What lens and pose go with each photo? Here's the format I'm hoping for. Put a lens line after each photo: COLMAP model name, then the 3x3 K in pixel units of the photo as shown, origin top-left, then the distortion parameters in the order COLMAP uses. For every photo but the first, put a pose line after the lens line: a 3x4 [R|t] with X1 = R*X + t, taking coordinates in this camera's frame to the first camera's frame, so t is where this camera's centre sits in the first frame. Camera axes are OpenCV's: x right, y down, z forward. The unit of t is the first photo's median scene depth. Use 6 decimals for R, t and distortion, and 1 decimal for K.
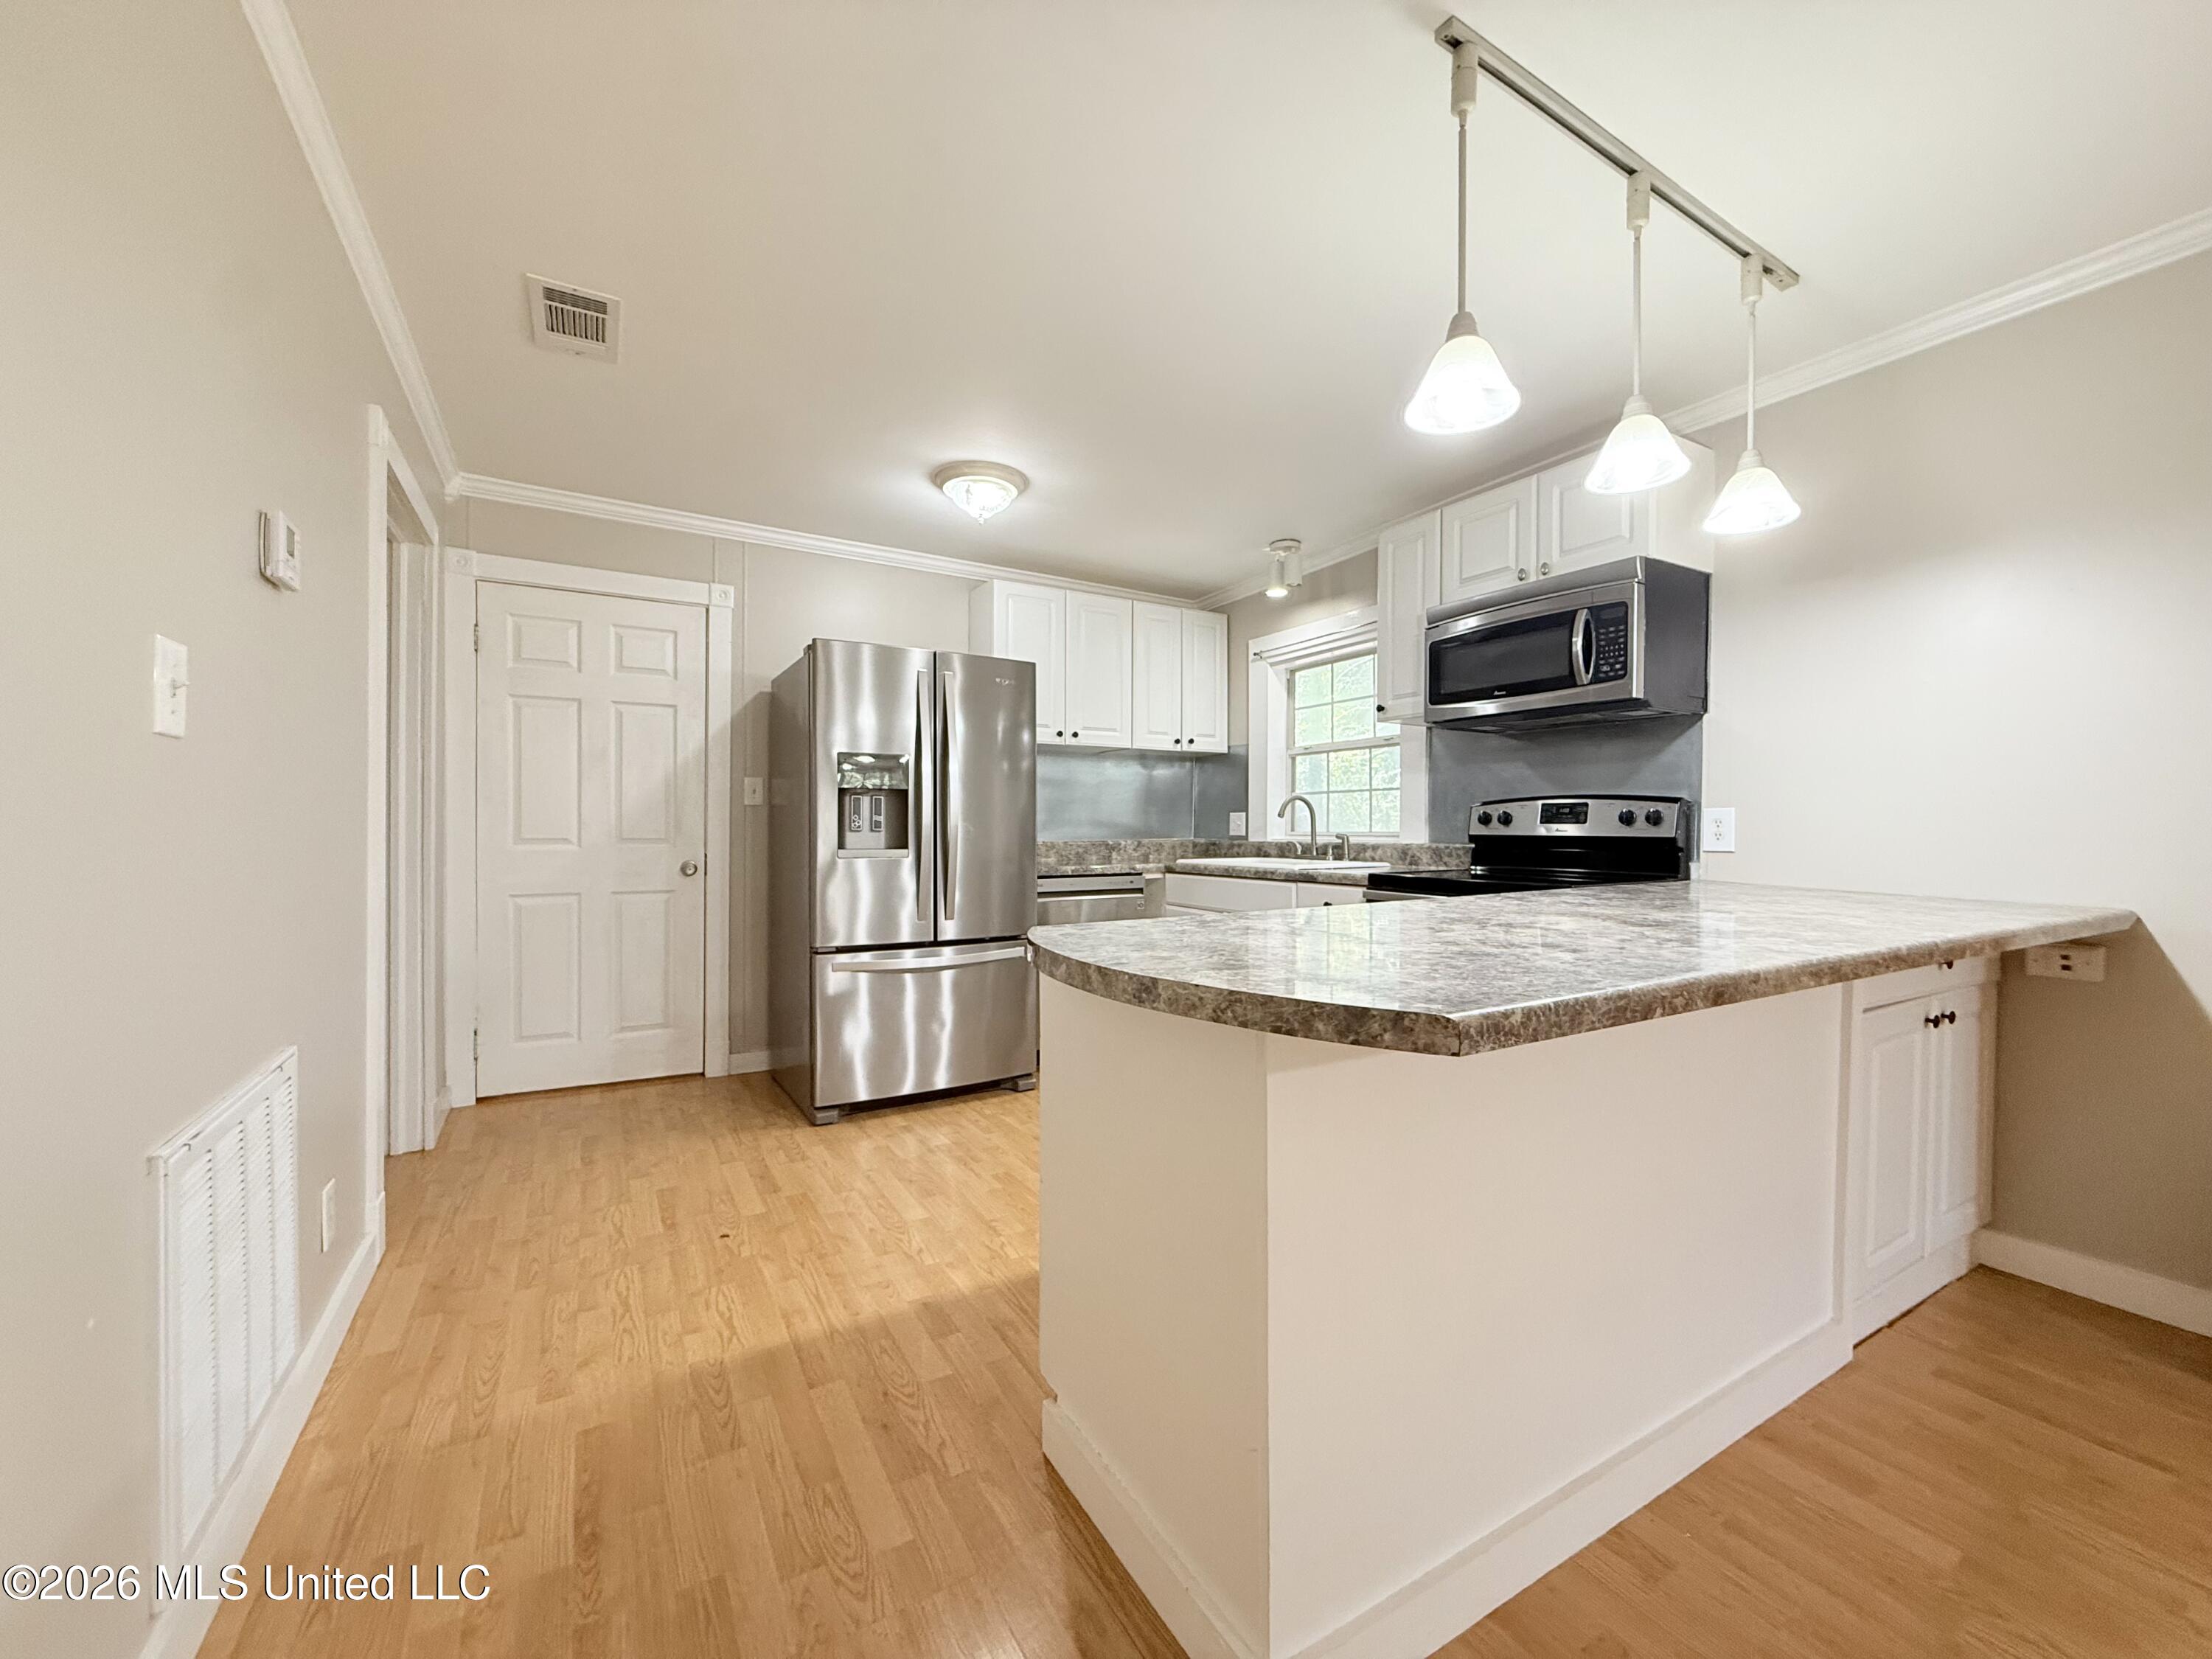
lens RADIAL K [[874.4, 0, 1139.1], [0, 874.4, 847.7], [0, 0, 1]] dist [0.003891, -0.000100]
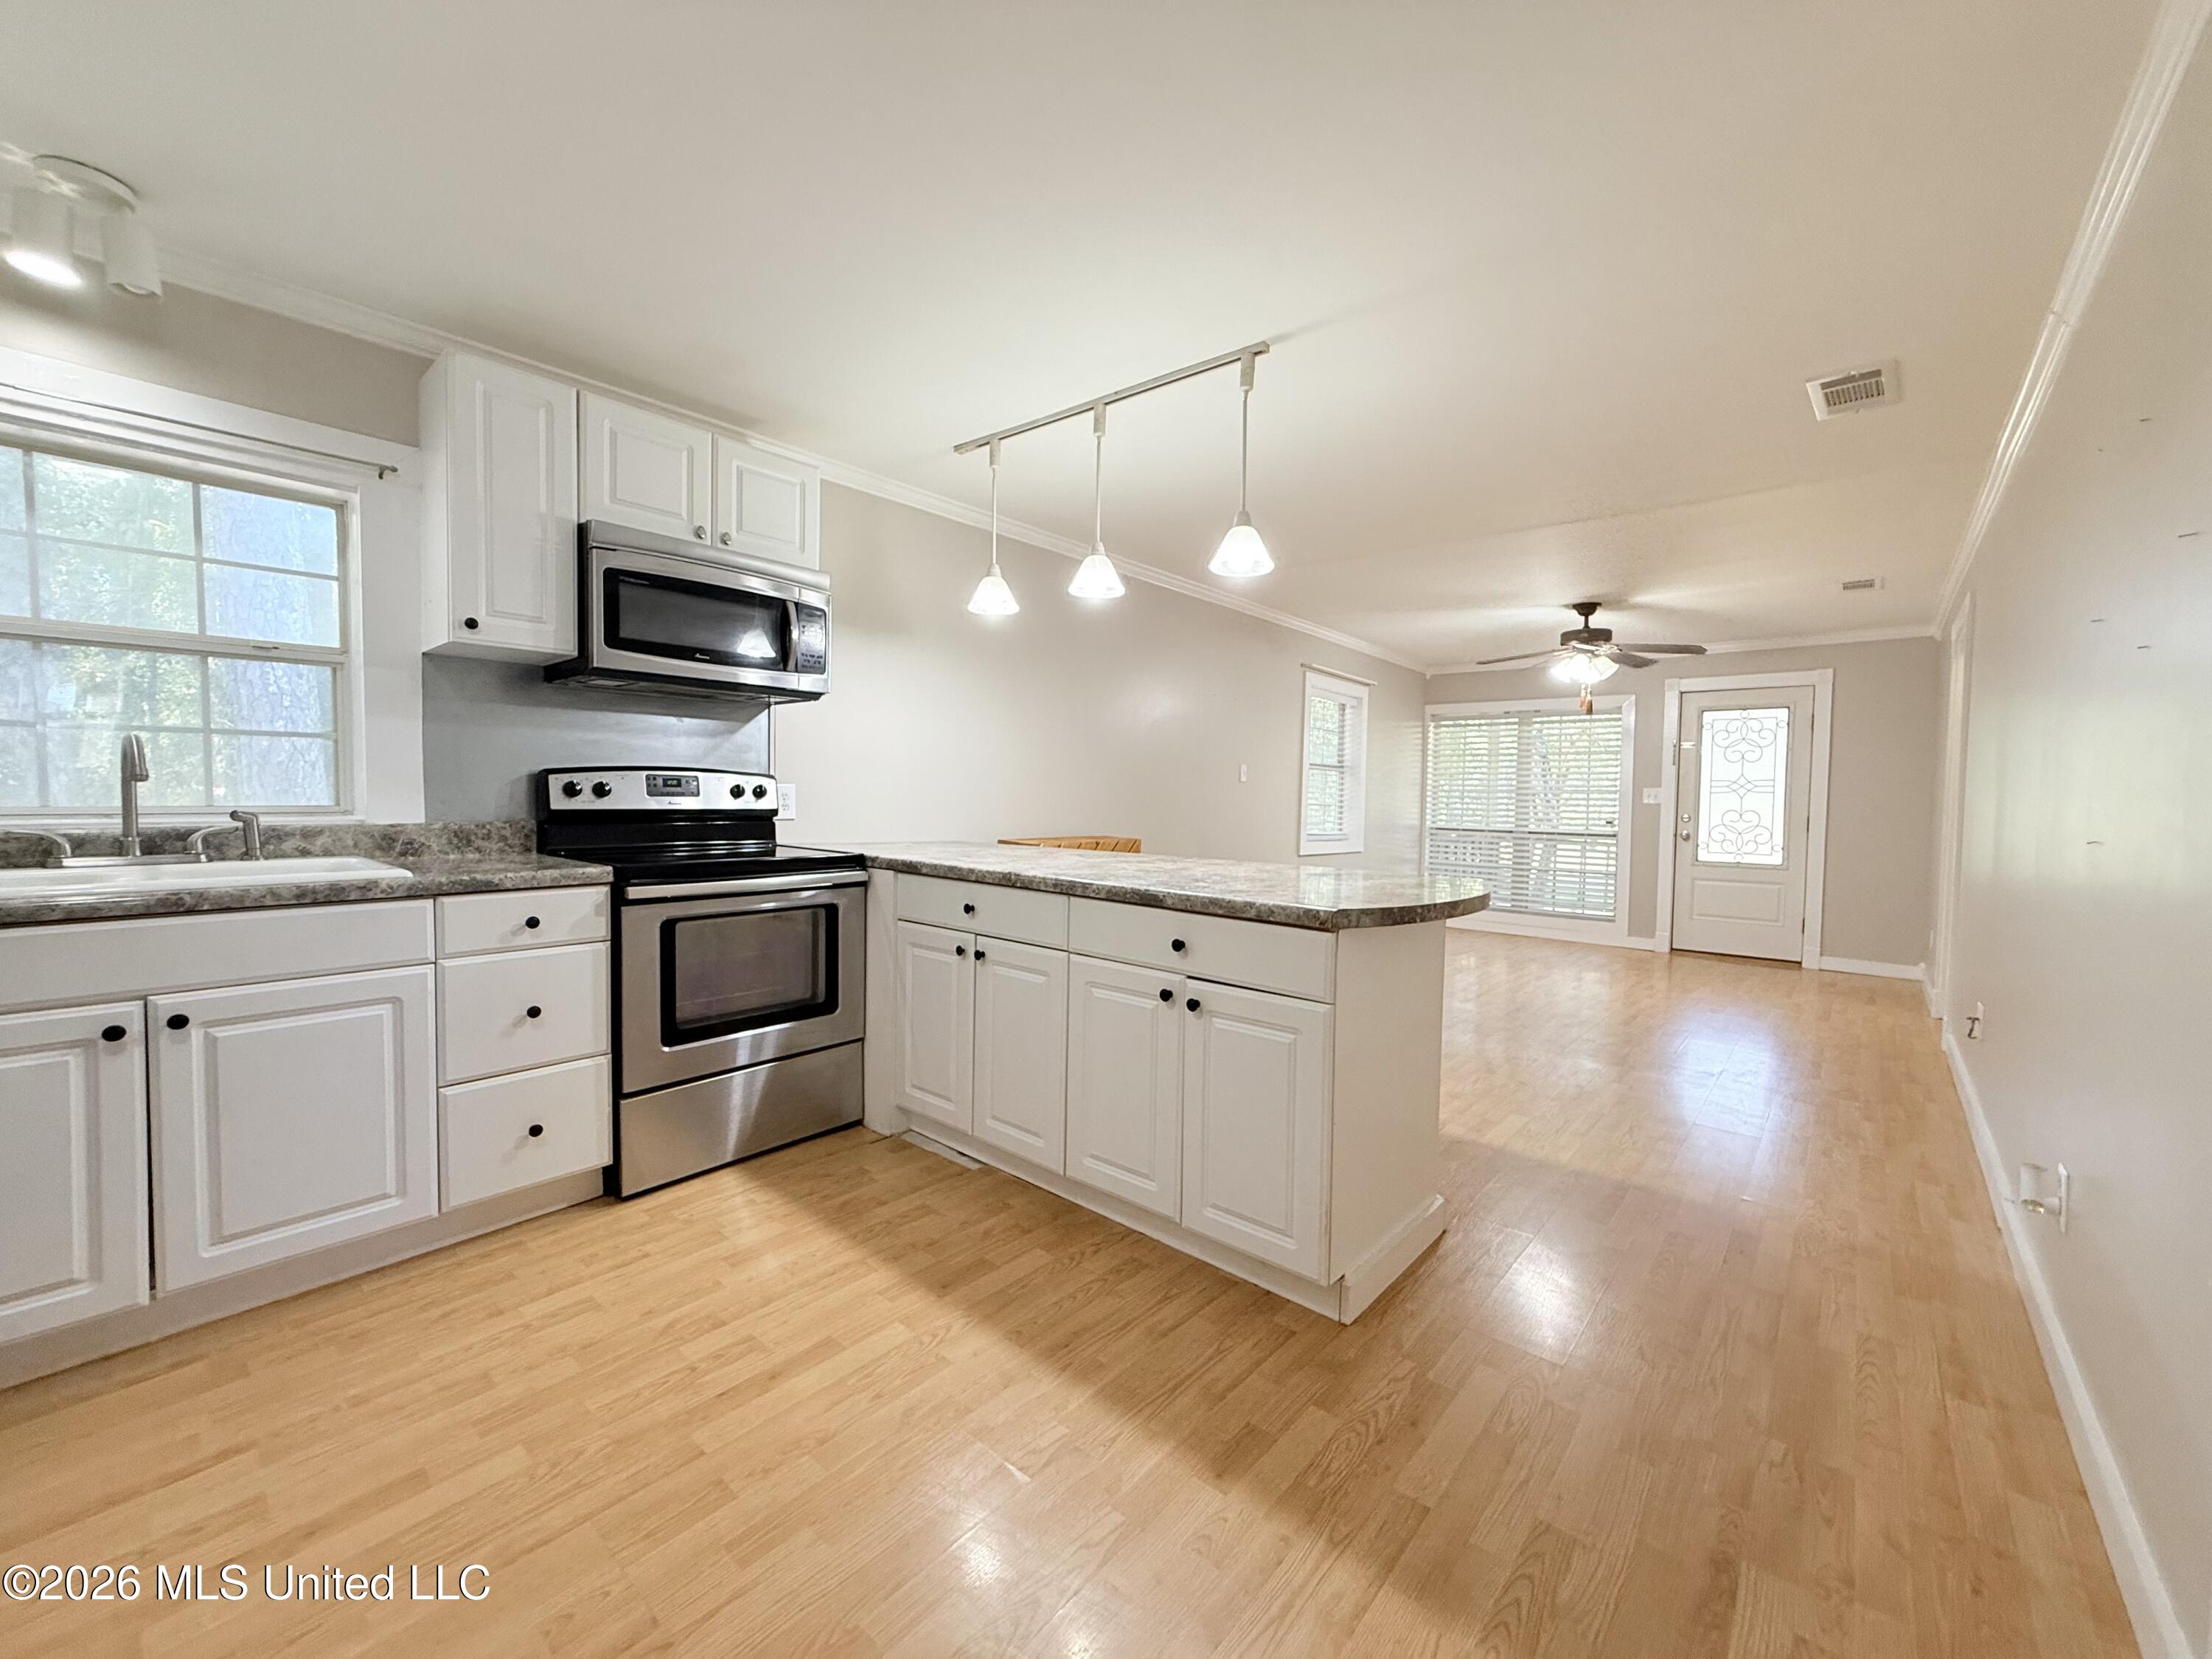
lens RADIAL K [[874.4, 0, 1082.6], [0, 874.4, 842.9], [0, 0, 1]] dist [0.003891, -0.000100]
pose [[-0.270012, -0.062902, 0.960800, -0.512863], [0.008427, 0.997671, 0.067684, -0.033958], [-0.962820, 0.026372, -0.268853, 0.748132]]
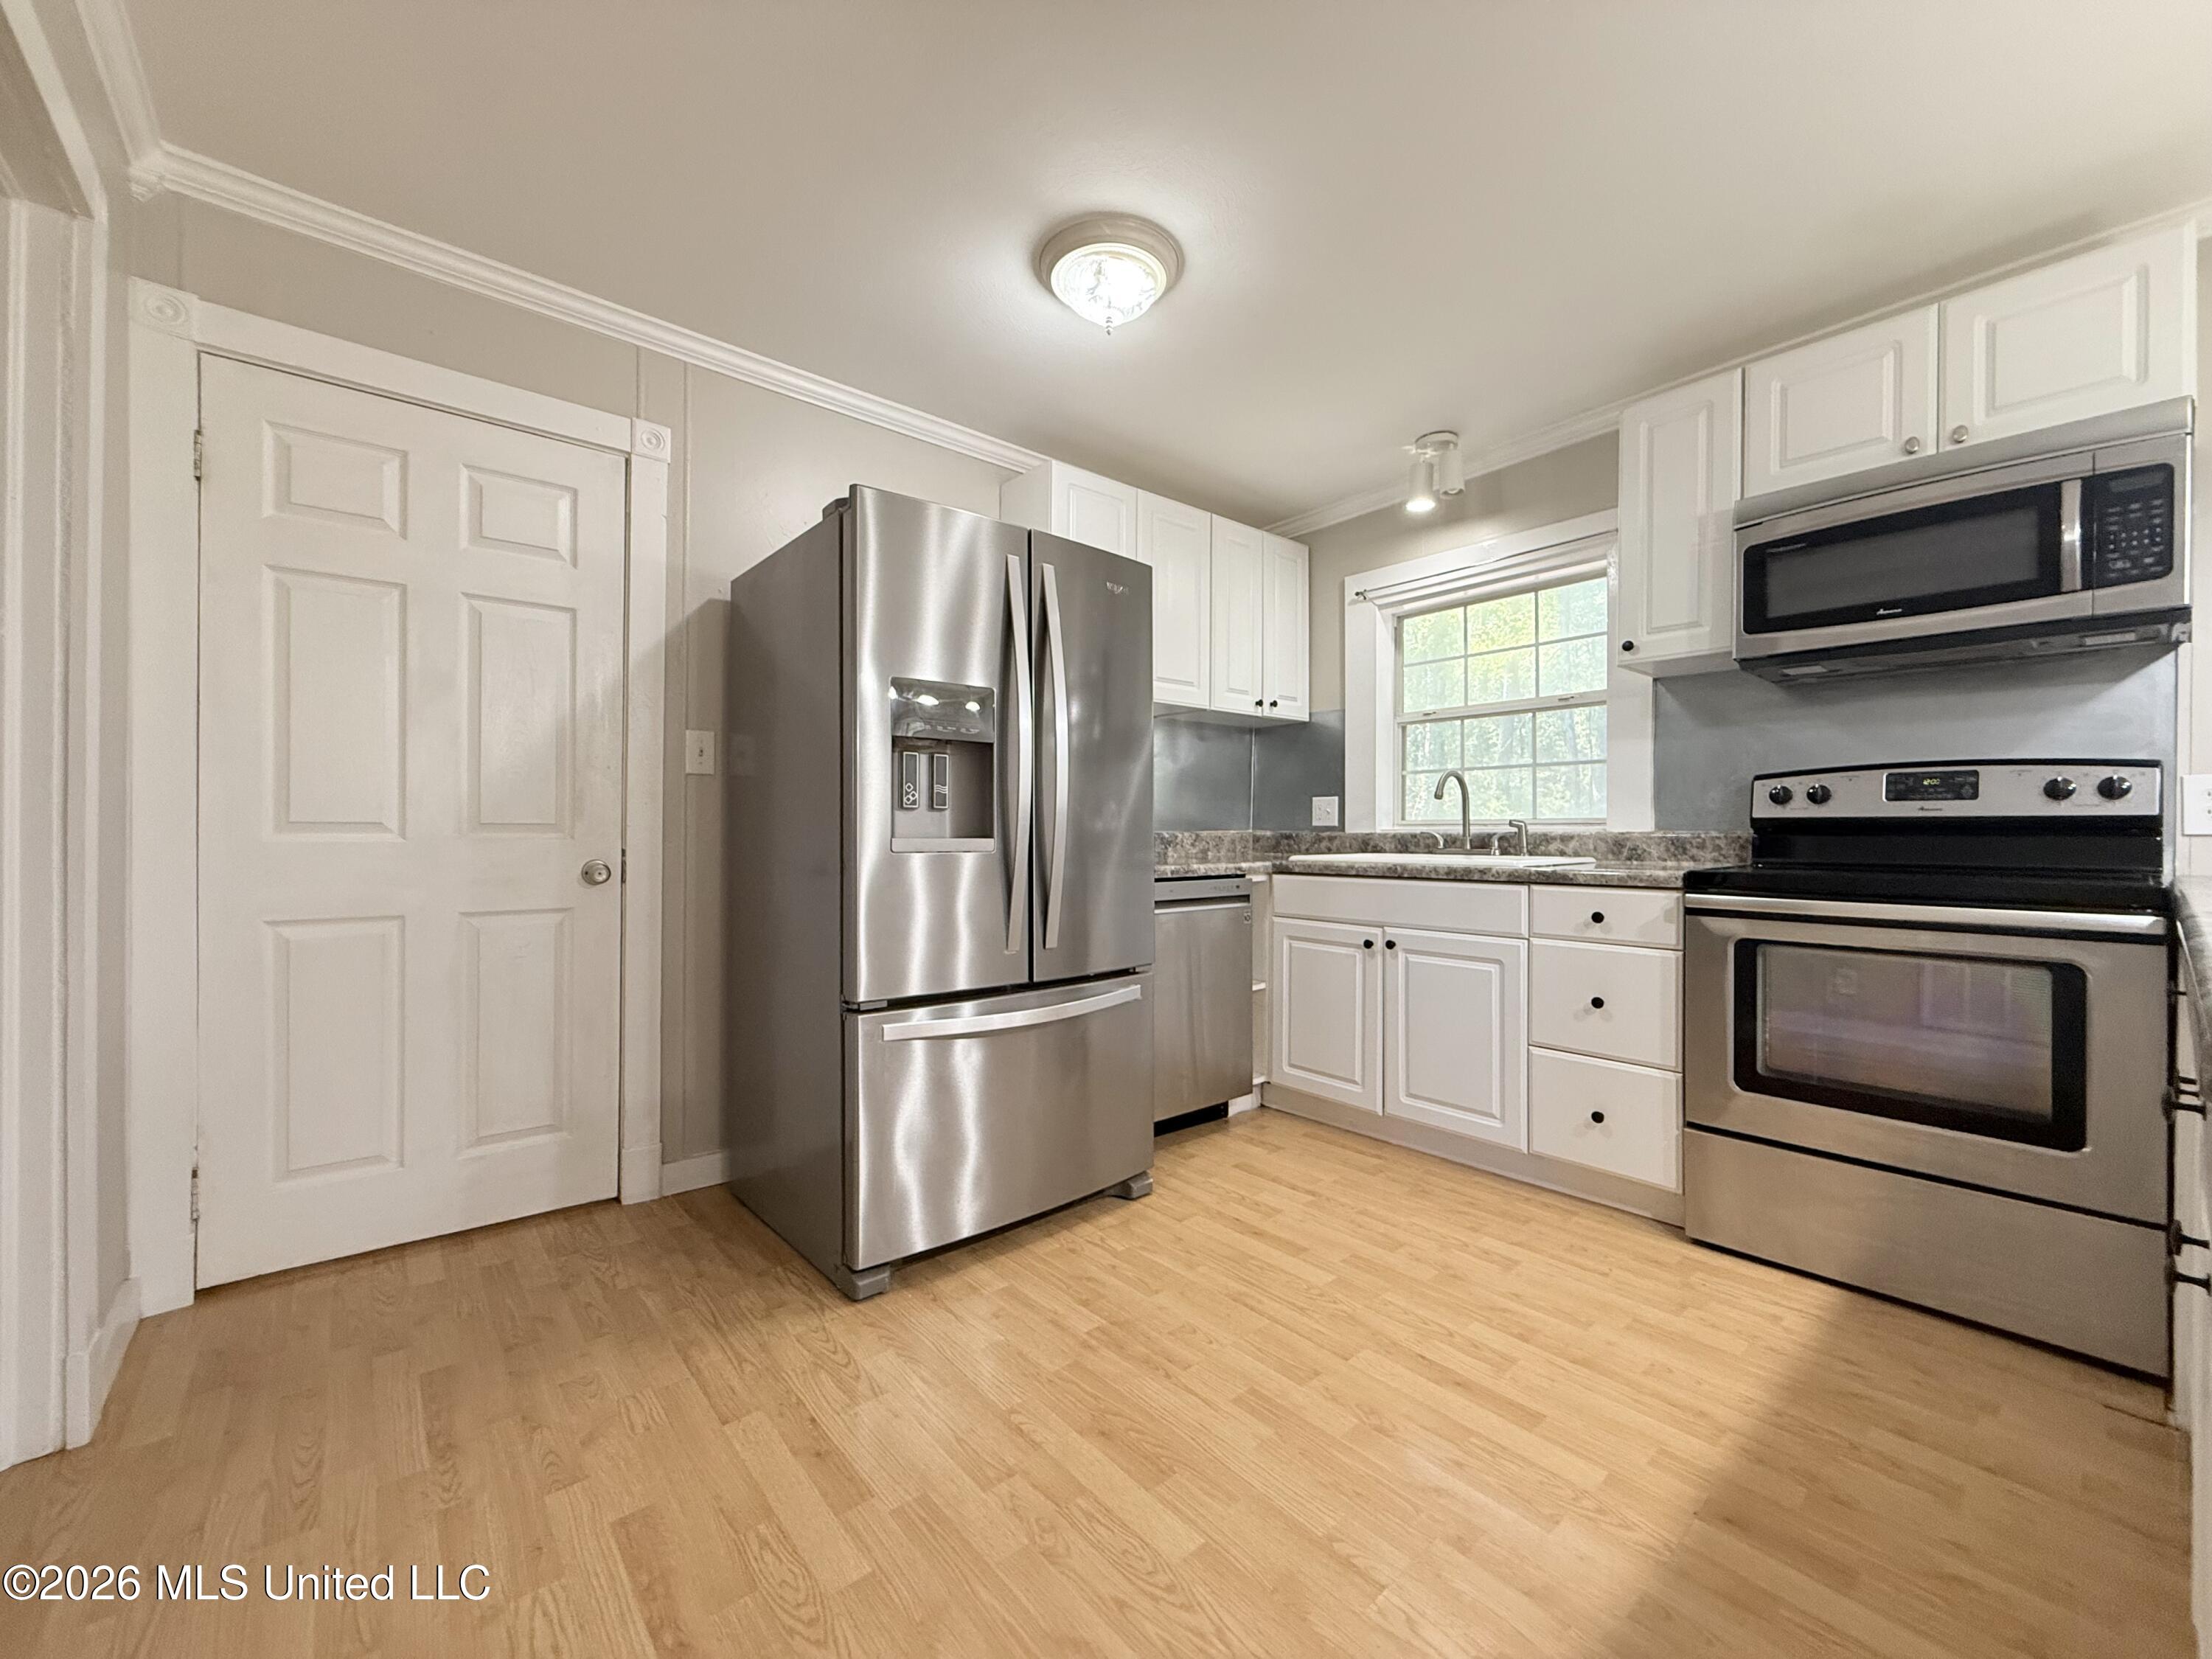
lens RADIAL K [[874.4, 0, 1133.1], [0, 874.4, 844.8], [0, 0, 1]] dist [0.003891, -0.000100]
pose [[0.986997, -0.002891, 0.160710, -0.257391], [0.004236, 0.999959, -0.008028, 0.011597], [-0.160680, 0.008605, 0.986969, 0.351002]]
